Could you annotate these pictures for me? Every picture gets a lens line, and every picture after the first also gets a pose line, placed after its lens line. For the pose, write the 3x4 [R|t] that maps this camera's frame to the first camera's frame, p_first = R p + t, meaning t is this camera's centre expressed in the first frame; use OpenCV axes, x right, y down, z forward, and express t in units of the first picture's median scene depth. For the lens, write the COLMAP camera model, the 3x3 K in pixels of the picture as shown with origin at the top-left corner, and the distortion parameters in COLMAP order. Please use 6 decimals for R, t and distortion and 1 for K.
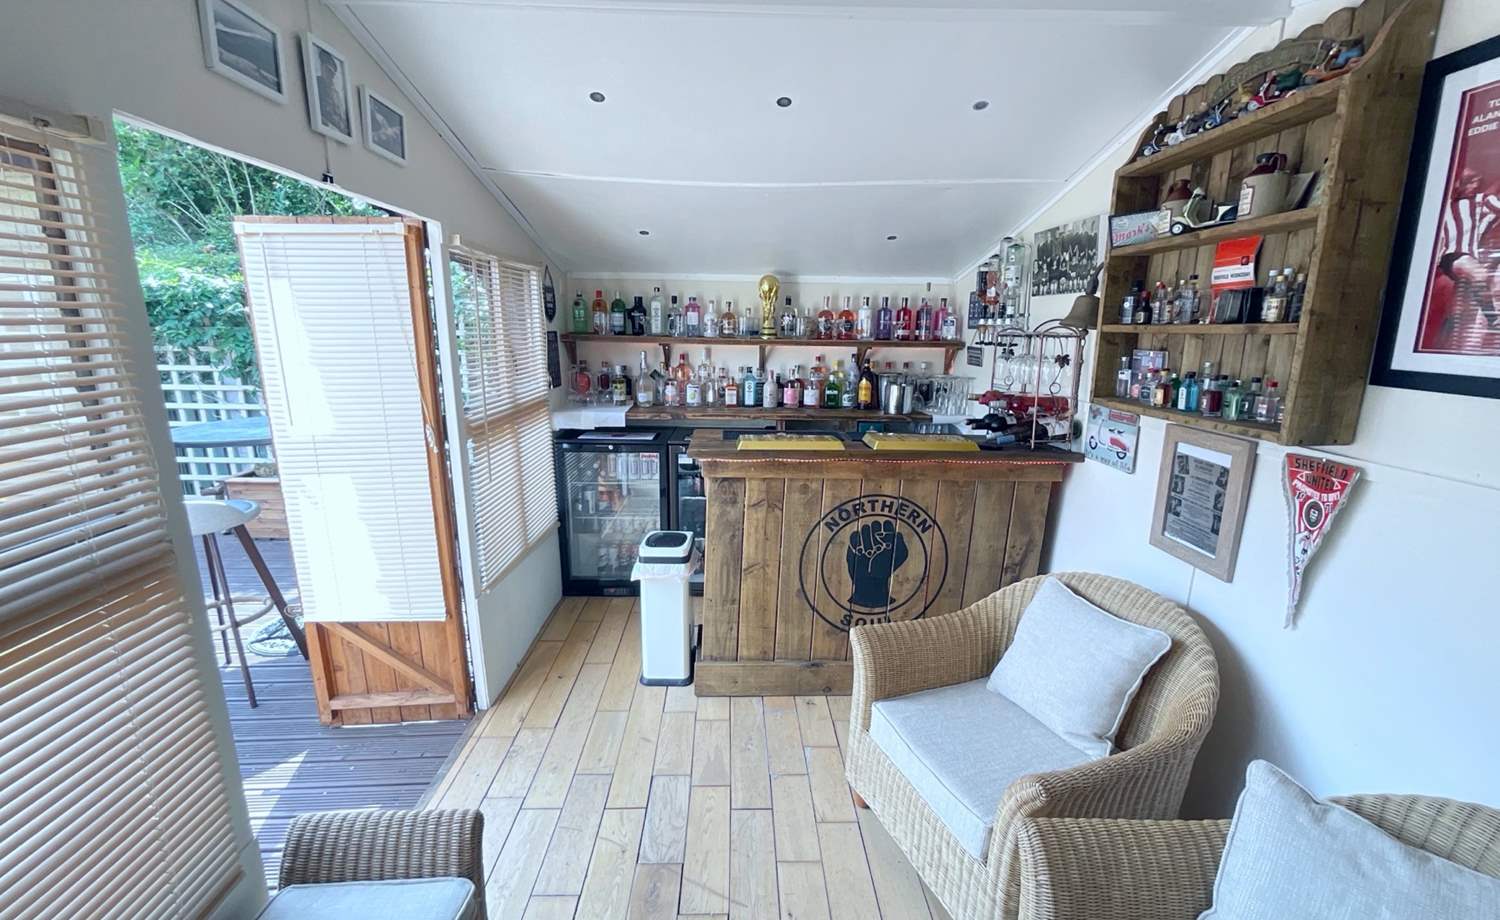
lens RADIAL K [[610.2, 0, 751.9], [0, 610.2, 458.7], [0, 0, 1]] dist [-0.000287, 0.000320]
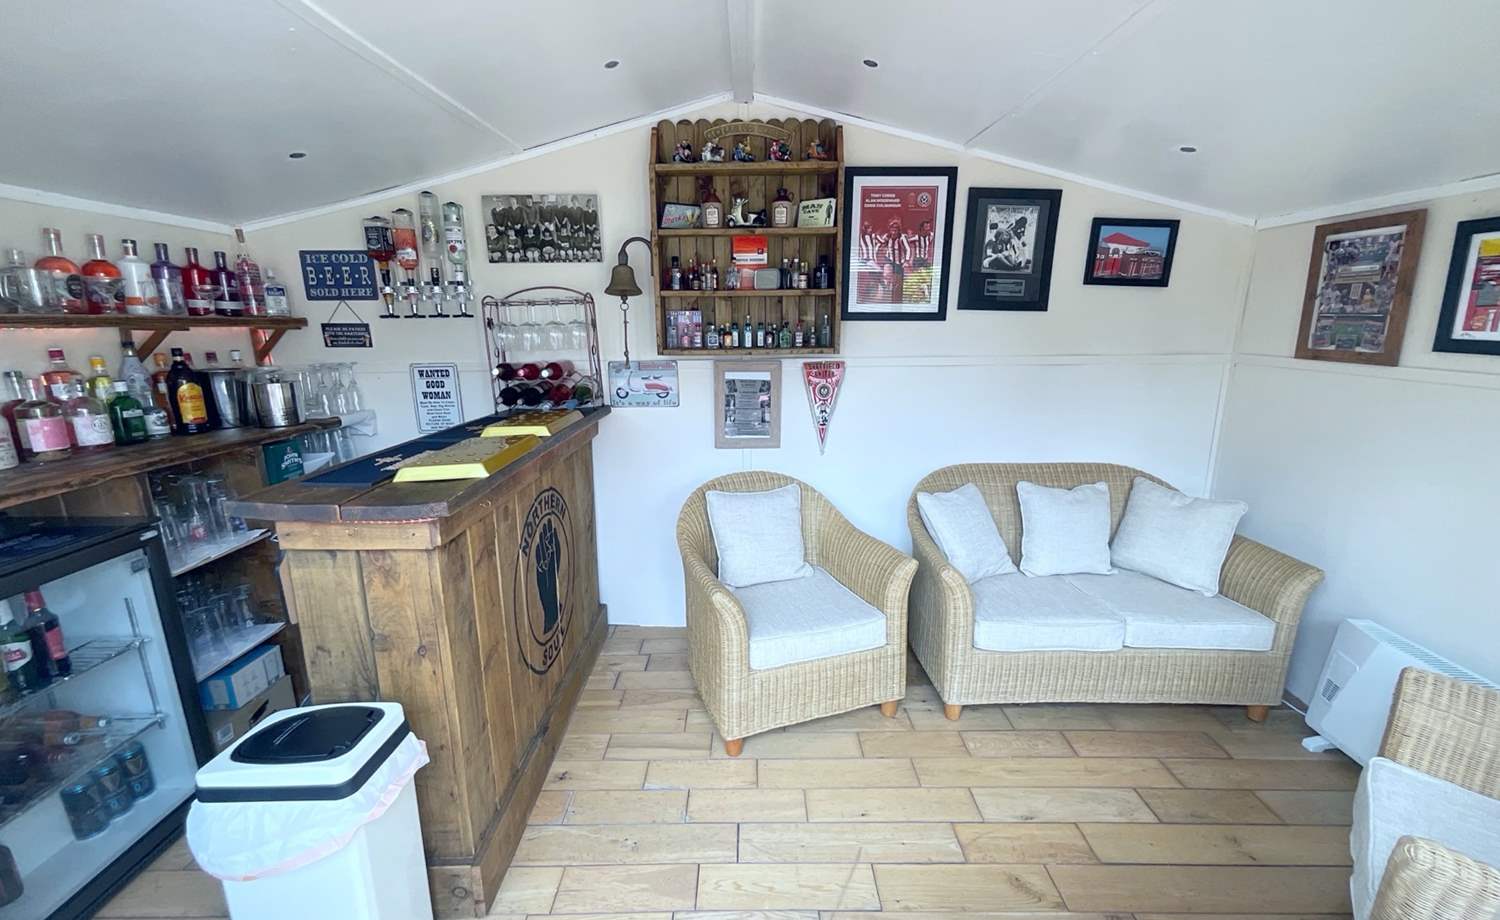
lens RADIAL K [[610.2, 0, 753.6], [0, 610.2, 457.7], [0, 0, 1]] dist [-0.000287, 0.000320]
pose [[0.028208, -0.230242, 0.972725, -0.616313], [0.219922, 0.950698, 0.218651, -0.109667], [-0.975110, 0.207756, 0.077452, 0.686847]]
